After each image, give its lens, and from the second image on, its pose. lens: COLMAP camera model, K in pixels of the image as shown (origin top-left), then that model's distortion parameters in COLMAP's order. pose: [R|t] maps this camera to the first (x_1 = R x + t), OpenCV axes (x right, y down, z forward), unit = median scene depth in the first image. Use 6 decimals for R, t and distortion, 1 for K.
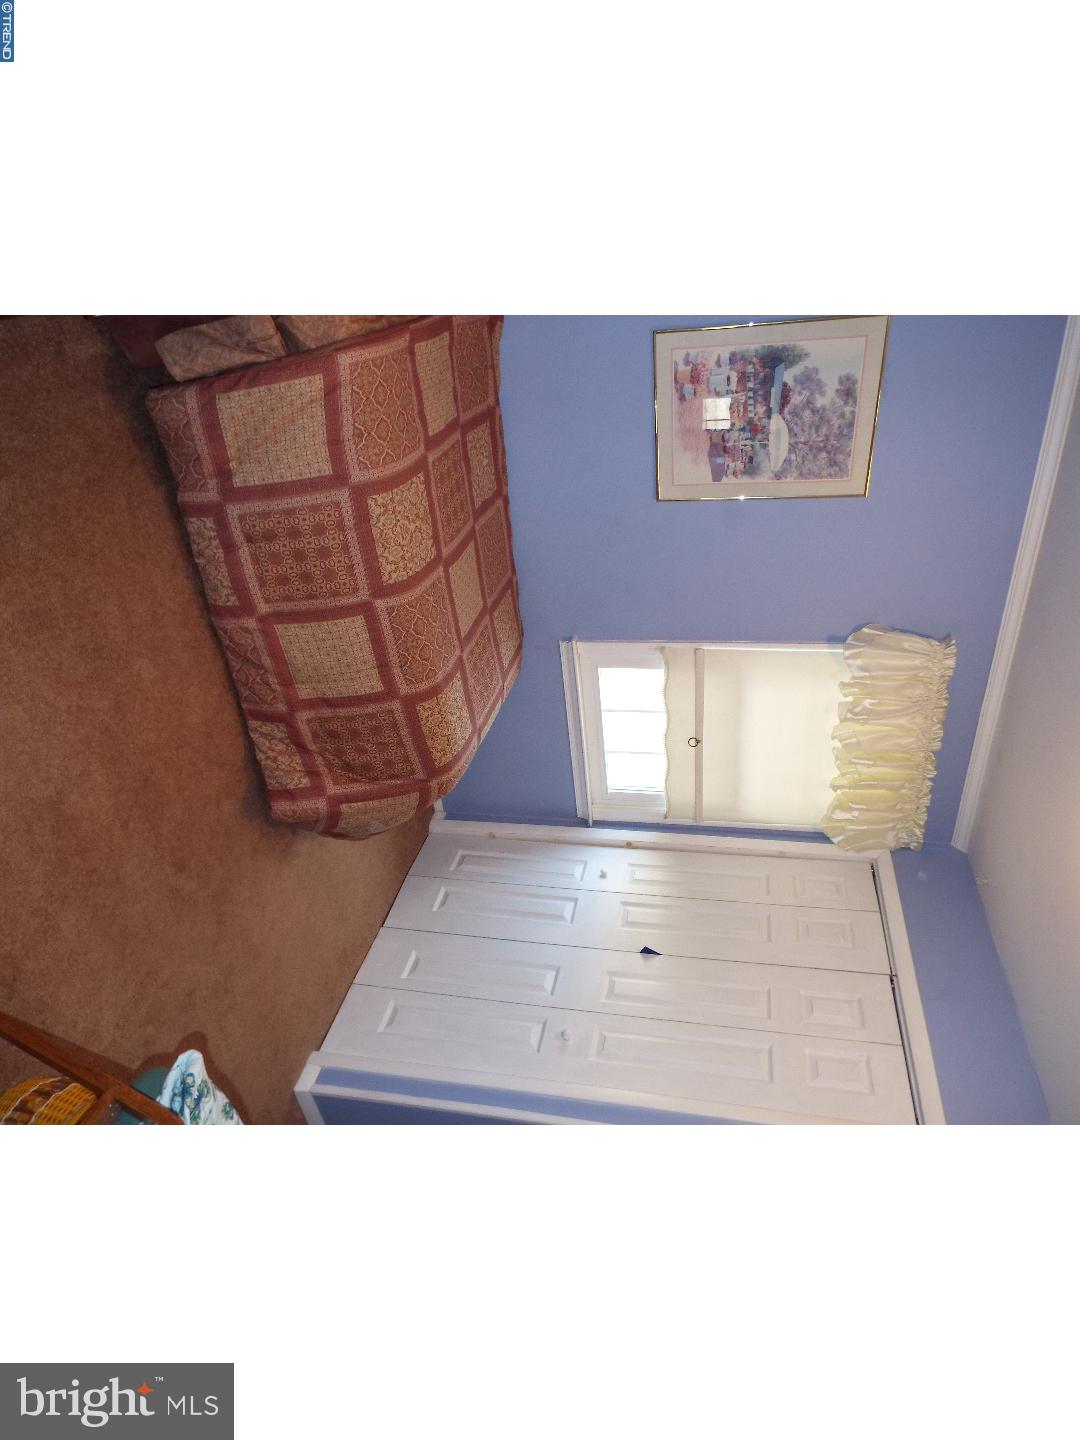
lens RADIAL K [[1041.5, 0, 535.9], [0, 1041.5, 719.2], [0, 0, 1]] dist [-0.019808, 0.024204]
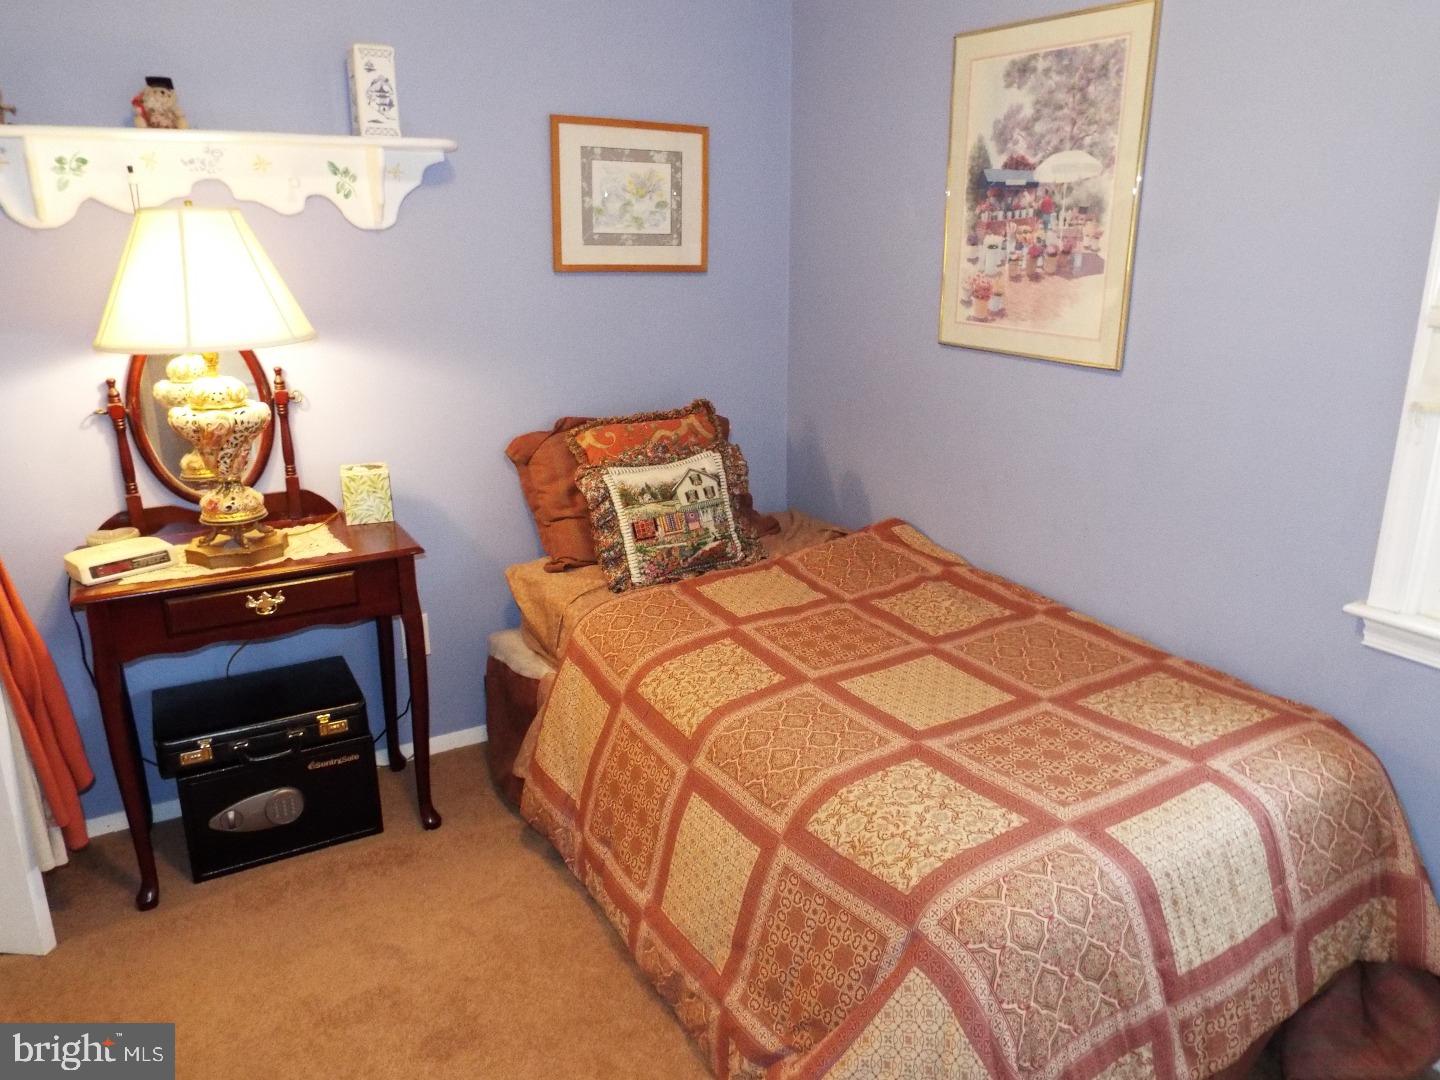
lens RADIAL K [[1041.5, 0, 720.1], [0, 1041.5, 535.7], [0, 0, 1]] dist [-0.019808, 0.024204]
pose [[0.193871, -0.942826, -0.271094, 0.154213], [-0.120533, 0.251351, -0.960362, 0.441139], [0.973594, 0.218863, -0.064912, 0.901001]]
